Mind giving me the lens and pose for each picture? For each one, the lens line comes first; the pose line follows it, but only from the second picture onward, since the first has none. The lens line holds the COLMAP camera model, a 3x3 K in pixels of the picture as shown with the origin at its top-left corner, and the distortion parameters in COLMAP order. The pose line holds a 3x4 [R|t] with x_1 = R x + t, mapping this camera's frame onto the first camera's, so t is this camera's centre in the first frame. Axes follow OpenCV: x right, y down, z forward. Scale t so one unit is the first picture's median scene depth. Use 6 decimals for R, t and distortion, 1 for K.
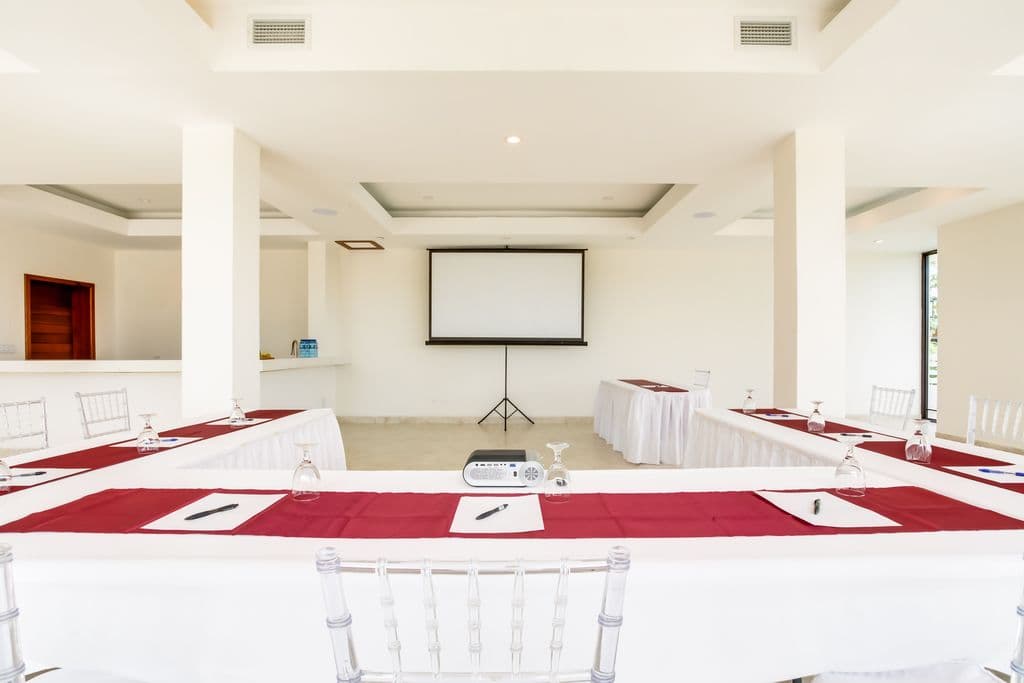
lens RADIAL K [[493.0, 0, 514.7], [0, 493.0, 345.0], [0, 0, 1]] dist [-0.029608, 0.000493]
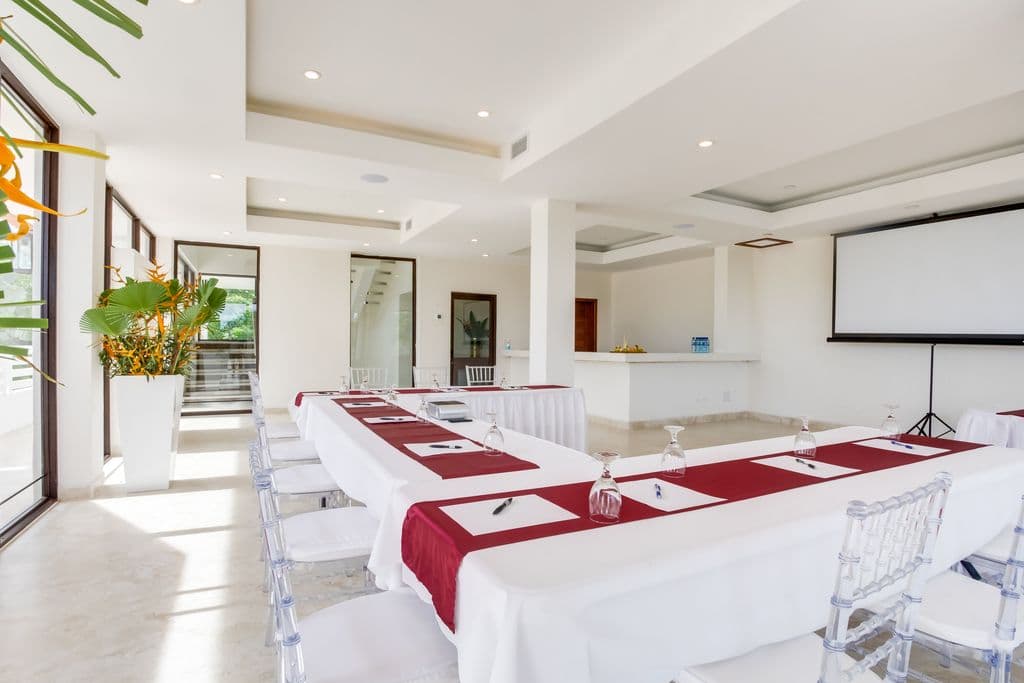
lens RADIAL K [[508.6, 0, 514.8], [0, 508.6, 343.3], [0, 0, 1]] dist [-0.050573, 0.000897]
pose [[0.462352, 0.006457, -0.886673, 0.392214], [-0.005284, 0.999976, 0.004527, -0.000649], [0.886680, 0.002592, 0.462375, 0.082147]]
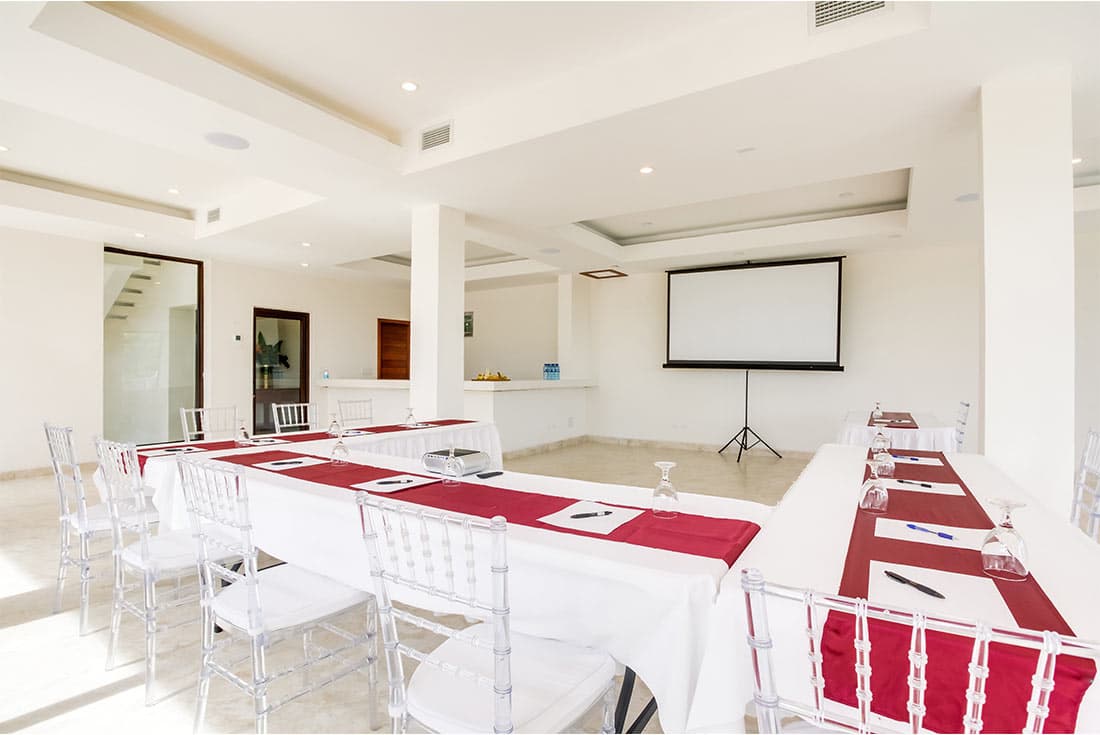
lens RADIAL K [[527.7, 0, 545.7], [0, 527.7, 370.4], [0, 0, 1]] dist [-0.120030, 0.091007]
pose [[0.836349, 0.002958, -0.548189, 0.217615], [-0.000775, 0.999991, 0.004213, -0.001726], [0.548196, -0.003099, 0.836344, -0.013617]]
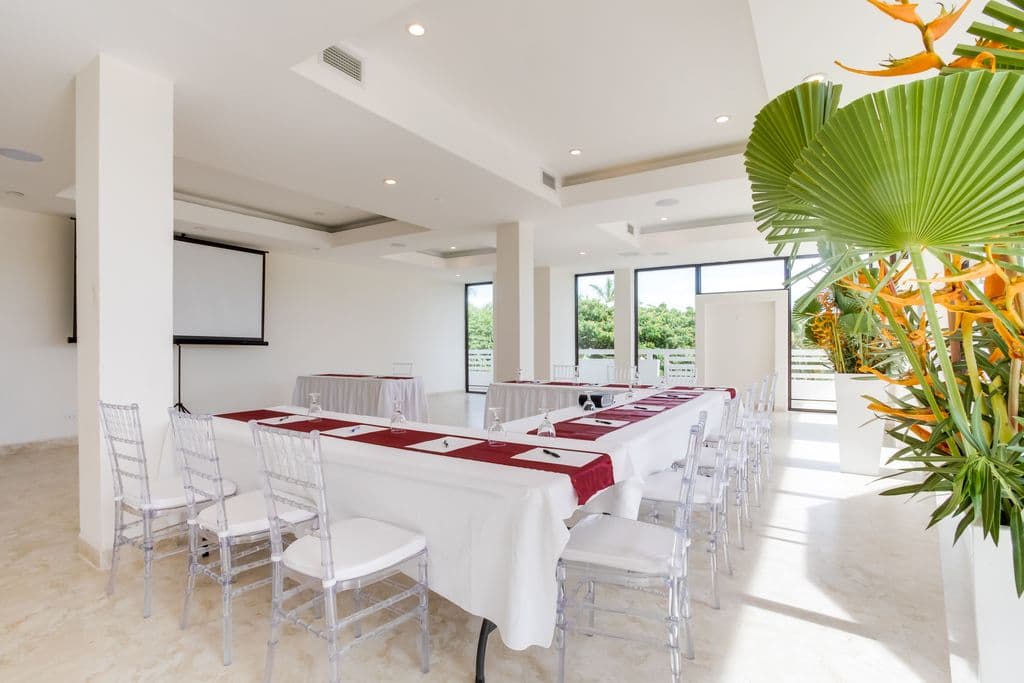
lens RADIAL K [[488.3, 0, 512.0], [0, 488.3, 341.5], [0, 0, 1]] dist [-0.058939, 0.000198]
pose [[0.545011, 0.003320, 0.838423, -0.447489], [-0.003972, 0.999991, -0.001377, -0.007054], [-0.838420, -0.002580, 0.545019, 0.032236]]
